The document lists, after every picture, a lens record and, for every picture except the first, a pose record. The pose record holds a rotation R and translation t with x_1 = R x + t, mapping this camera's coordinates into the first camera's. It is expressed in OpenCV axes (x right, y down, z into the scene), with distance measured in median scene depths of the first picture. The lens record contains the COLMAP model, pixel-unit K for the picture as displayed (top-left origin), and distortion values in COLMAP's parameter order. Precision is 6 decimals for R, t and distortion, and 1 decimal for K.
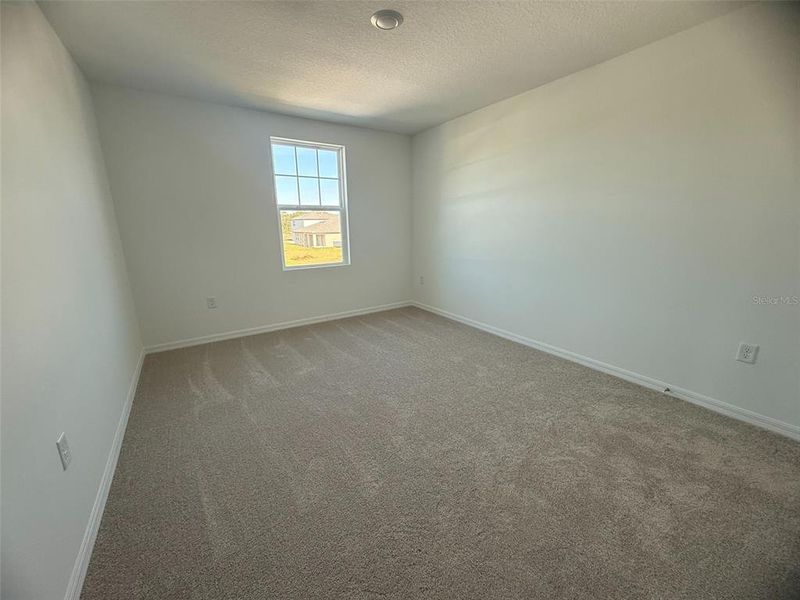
lens RADIAL K [[318.2, 0, 400.0], [0, 318.2, 300.0], [0, 0, 1]] dist [0.000072, 0.000149]
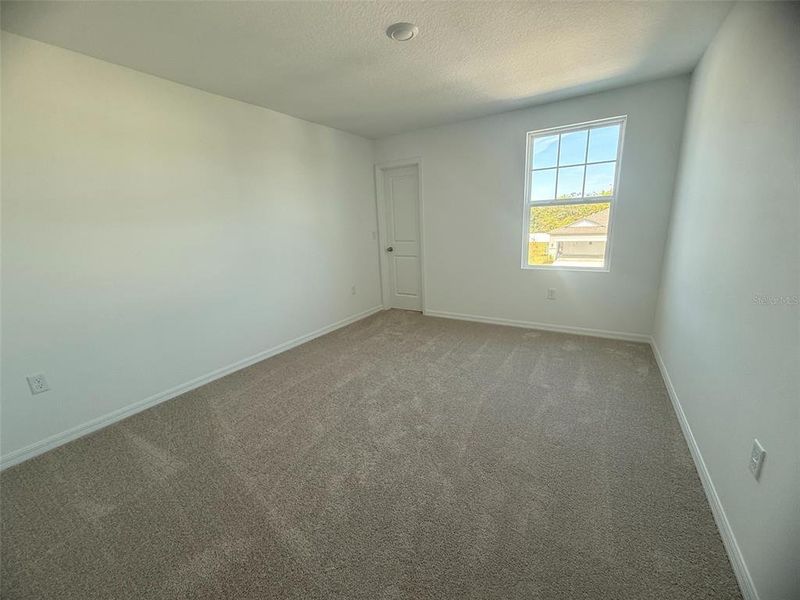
lens RADIAL K [[318.2, 0, 400.0], [0, 318.2, 300.0], [0, 0, 1]] dist [0.000072, 0.000149]
pose [[0.425510, 0.204834, -0.881467, 0.365914], [-0.181793, 0.973538, 0.138473, -0.065695], [0.886506, 0.101323, 0.451488, 0.232795]]
